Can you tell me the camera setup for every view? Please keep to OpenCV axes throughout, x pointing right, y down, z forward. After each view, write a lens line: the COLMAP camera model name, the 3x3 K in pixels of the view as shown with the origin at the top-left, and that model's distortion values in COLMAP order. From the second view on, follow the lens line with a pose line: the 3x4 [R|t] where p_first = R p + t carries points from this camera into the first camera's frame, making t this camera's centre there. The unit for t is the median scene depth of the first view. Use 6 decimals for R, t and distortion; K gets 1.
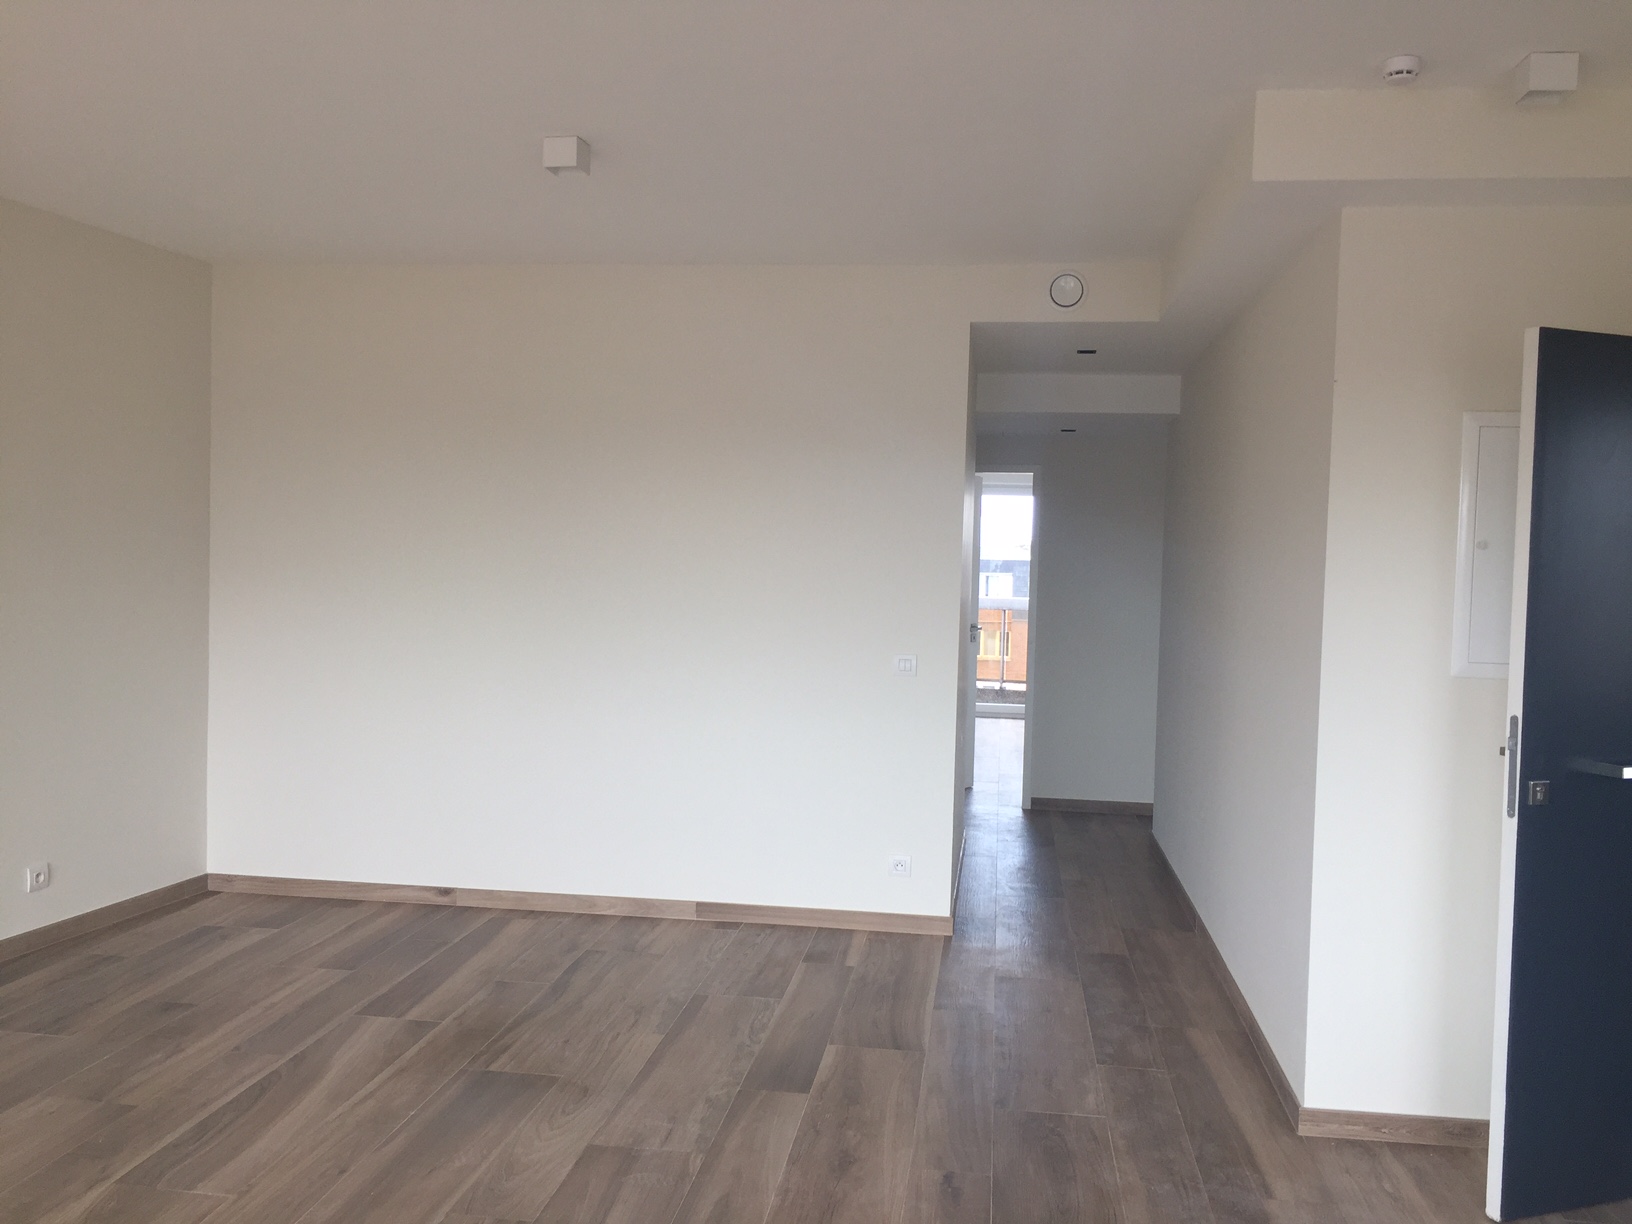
lens RADIAL K [[1400.4, 0, 815.2], [0, 1400.4, 604.2], [0, 0, 1]] dist [0.013374, -0.020299]
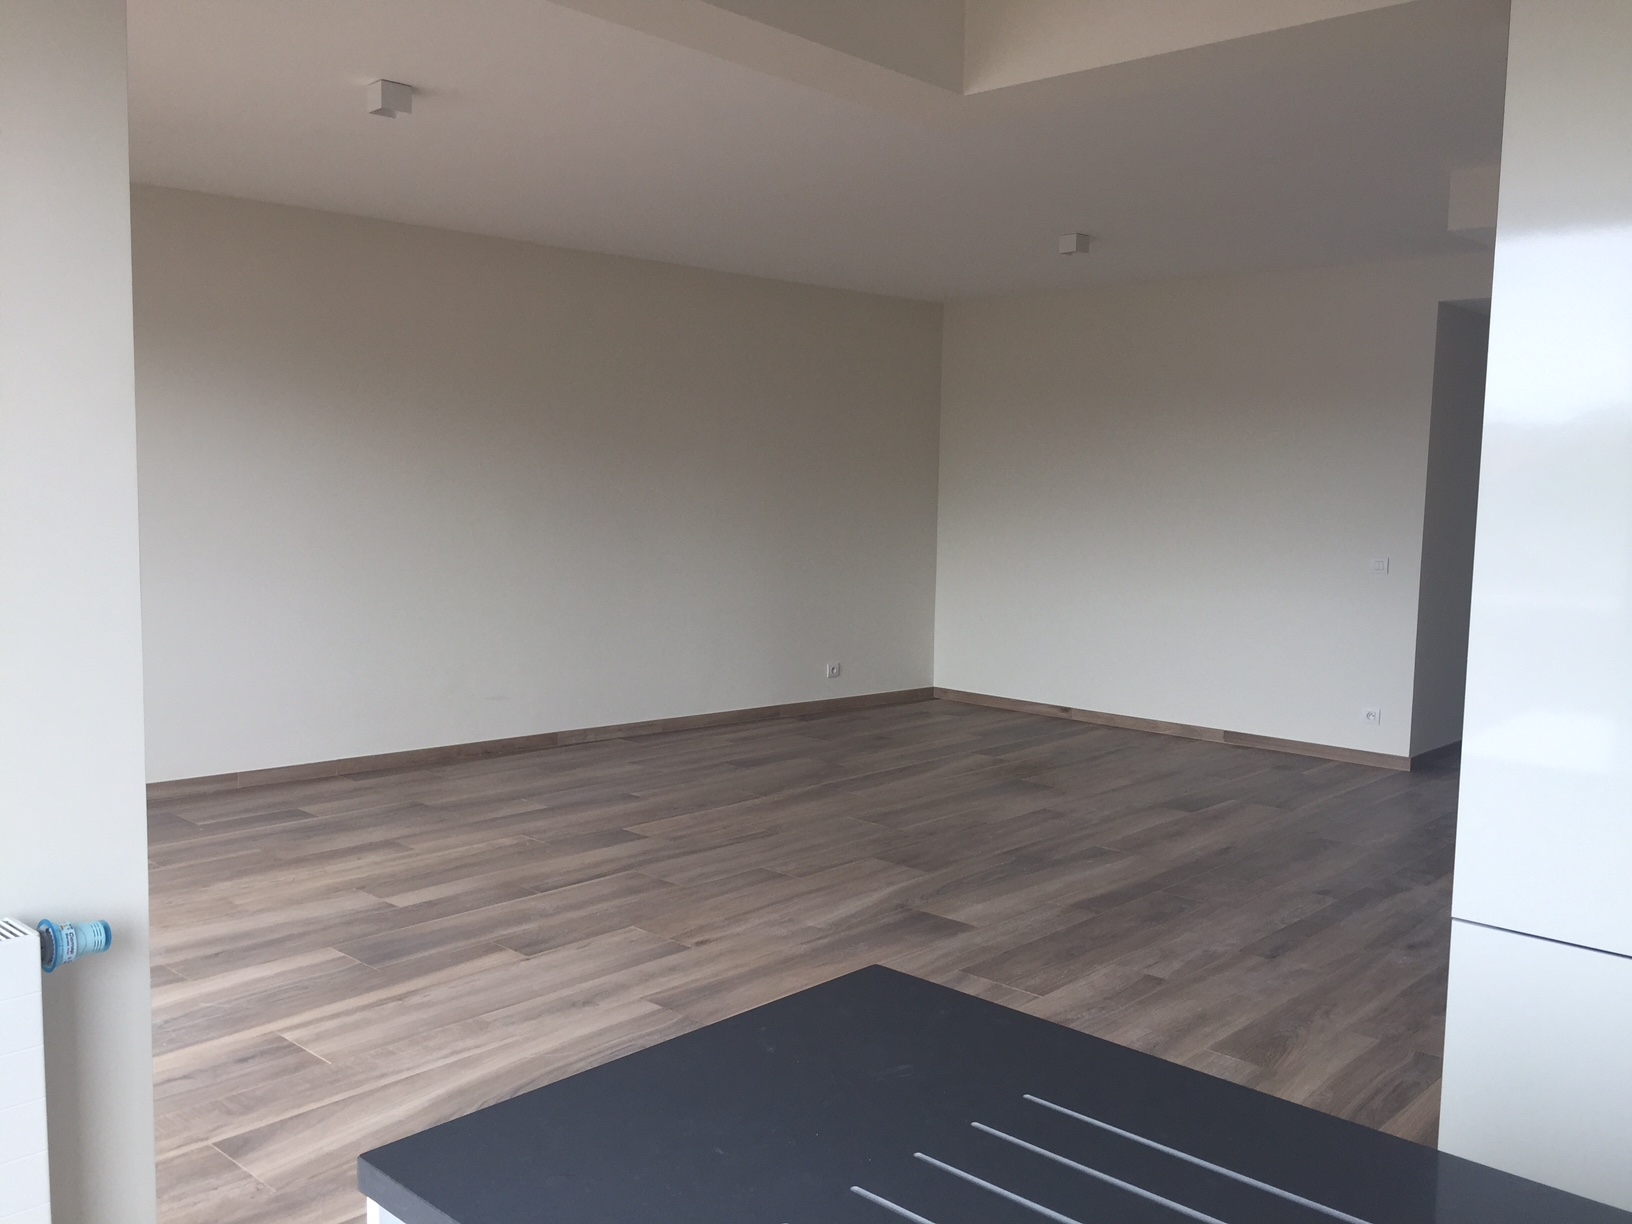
lens RADIAL K [[1400.4, 0, 818.1], [0, 1400.4, 613.7], [0, 0, 1]] dist [0.013374, -0.020299]
pose [[0.811587, 0.042935, -0.582652, 0.409650], [-0.020924, 0.998792, 0.044455, 0.039926], [0.583857, -0.023888, 0.811505, -0.398724]]
